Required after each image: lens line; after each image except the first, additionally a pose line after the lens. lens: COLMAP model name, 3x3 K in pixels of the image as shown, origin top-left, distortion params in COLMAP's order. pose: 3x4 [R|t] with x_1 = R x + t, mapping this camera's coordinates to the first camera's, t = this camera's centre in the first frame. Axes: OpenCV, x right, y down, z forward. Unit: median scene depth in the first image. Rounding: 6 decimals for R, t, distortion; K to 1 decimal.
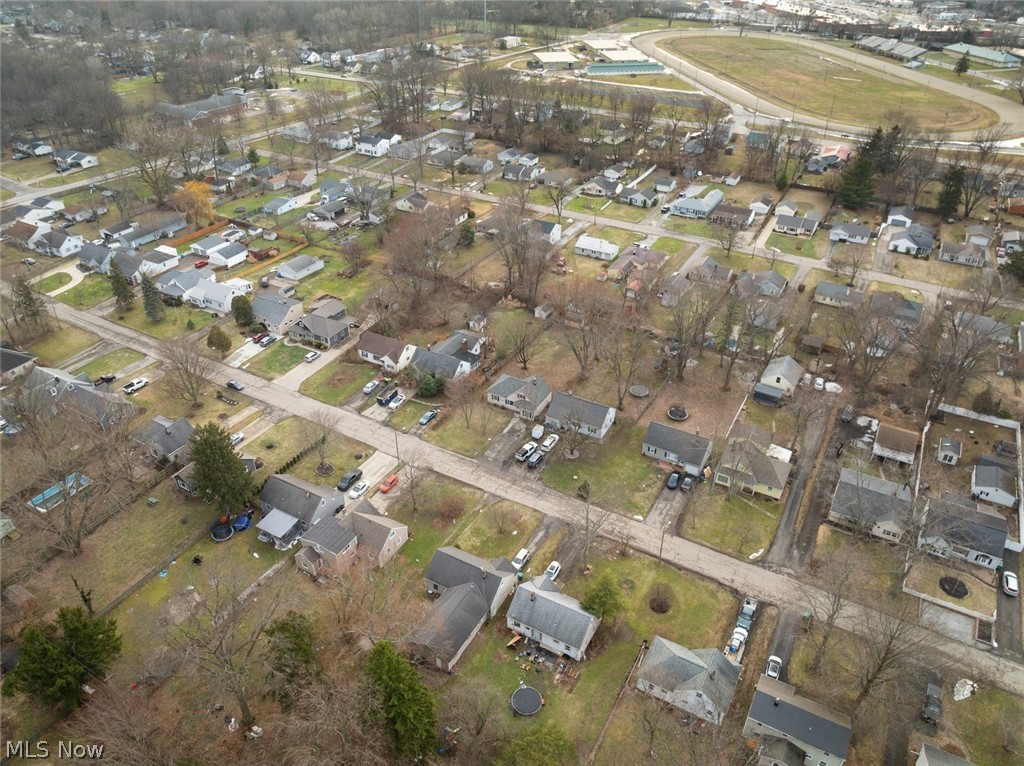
lens RADIAL K [[716.1, 0, 512.2], [0, 716.1, 381.1], [0, 0, 1]] dist [-0.042574, 0.013026]
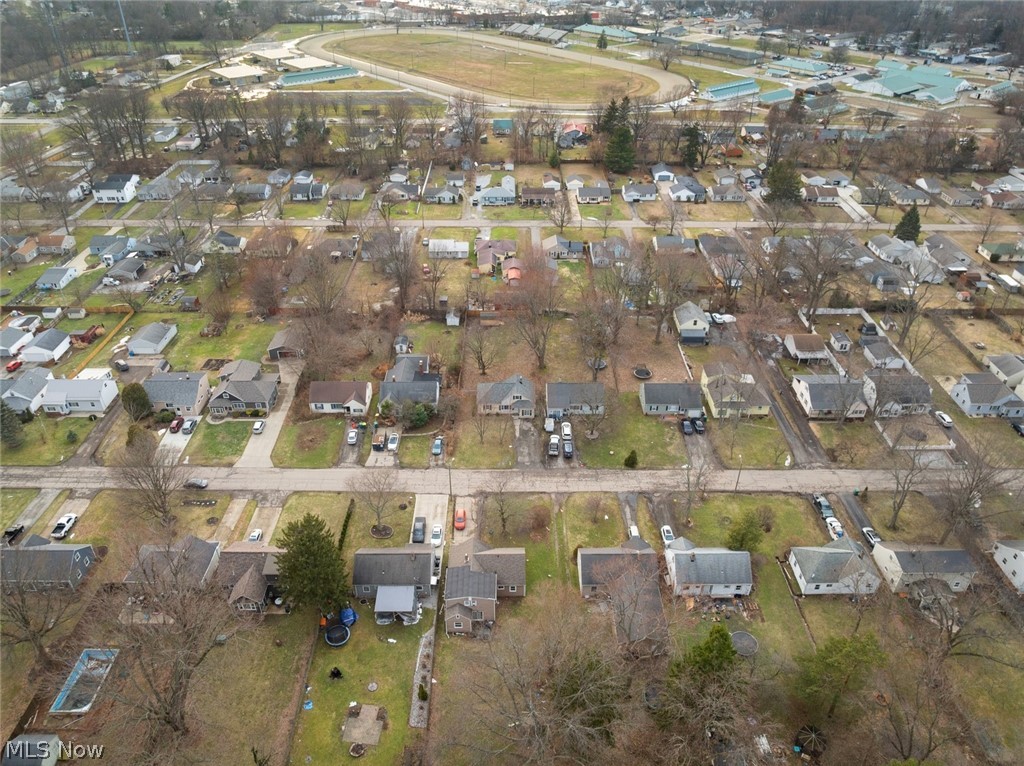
lens RADIAL K [[716.1, 0, 512.2], [0, 716.1, 385.7], [0, 0, 1]] dist [-0.042574, 0.013026]
pose [[0.868567, -0.273318, 0.413386, -0.277519], [0.272288, 0.960169, 0.062729, -0.040861], [-0.414065, 0.058075, 0.908393, 0.061724]]
